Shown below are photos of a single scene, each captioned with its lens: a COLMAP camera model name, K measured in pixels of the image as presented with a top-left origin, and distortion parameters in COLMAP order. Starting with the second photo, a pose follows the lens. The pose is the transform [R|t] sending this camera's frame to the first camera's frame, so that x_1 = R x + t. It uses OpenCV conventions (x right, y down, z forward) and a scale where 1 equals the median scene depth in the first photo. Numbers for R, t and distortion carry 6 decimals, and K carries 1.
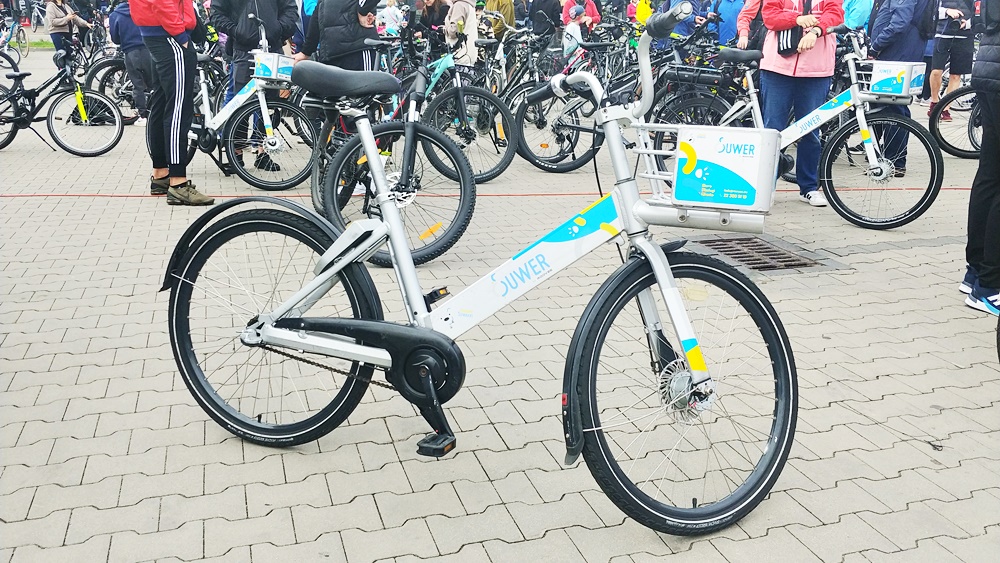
lens RADIAL K [[868.1, 0, 515.8], [0, 868.1, 283.6], [0, 0, 1]] dist [0.009309, -0.008814]
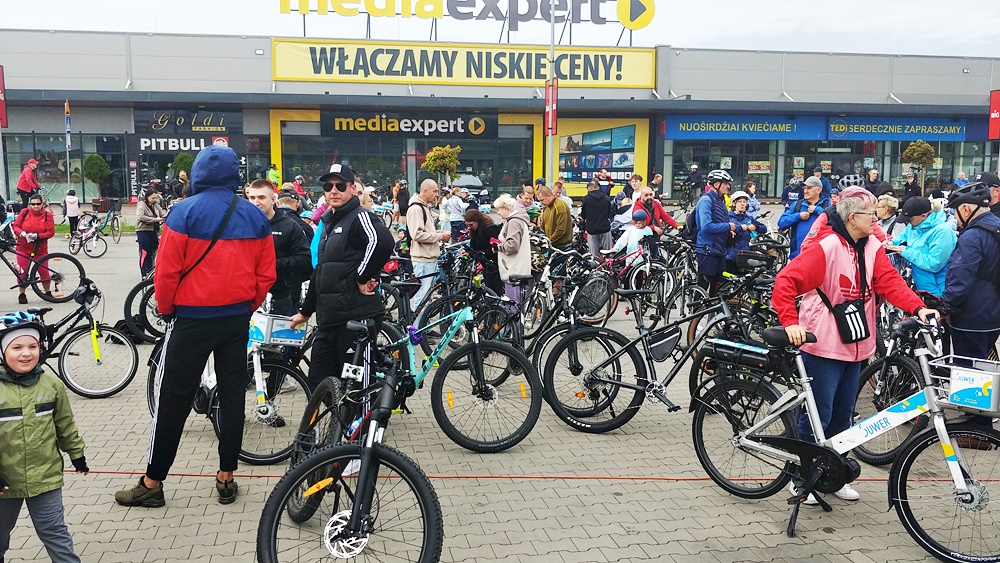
lens RADIAL K [[878.9, 0, 505.8], [0, 878.9, 273.9], [0, 0, 1]] dist [-0.002423, -0.015673]
pose [[0.993500, 0.005885, -0.113679, 0.081477], [-0.027422, 0.981625, -0.188837, -0.151088], [0.110478, 0.190727, 0.975406, 0.126871]]
